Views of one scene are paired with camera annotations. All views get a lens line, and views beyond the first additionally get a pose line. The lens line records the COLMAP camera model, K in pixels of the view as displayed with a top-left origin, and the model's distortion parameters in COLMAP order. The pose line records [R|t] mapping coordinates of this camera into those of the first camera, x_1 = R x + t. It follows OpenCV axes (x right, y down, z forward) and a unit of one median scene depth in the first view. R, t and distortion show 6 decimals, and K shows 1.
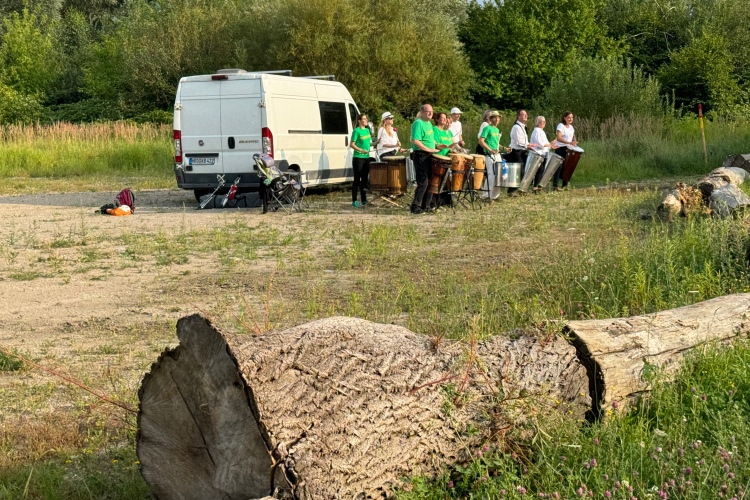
lens RADIAL K [[1013.7, 0, 374.4], [0, 1013.7, 249.6], [0, 0, 1]] dist [-0.023953, 0.000000]
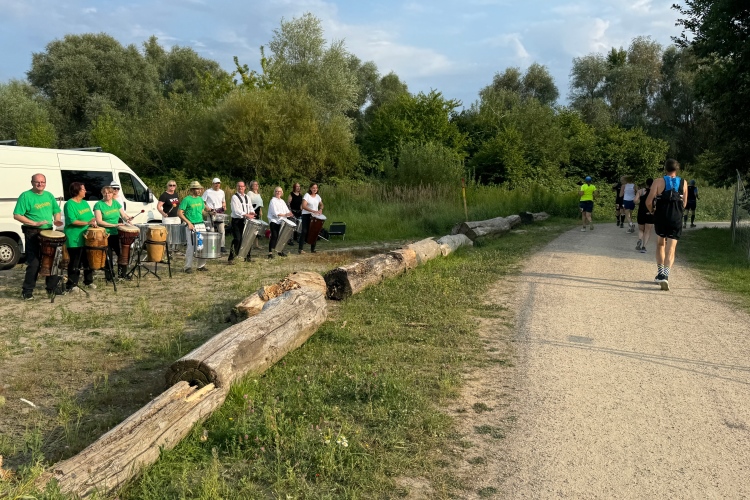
lens RADIAL K [[536.4, 0, 376.2], [0, 536.4, 250.6], [0, 0, 1]] dist [0.000019, -0.004864]
pose [[0.999737, 0.017445, -0.014874, 0.269622], [-0.017485, 0.999844, -0.002563, -0.061484], [0.014827, 0.002823, 0.999886, 0.411651]]
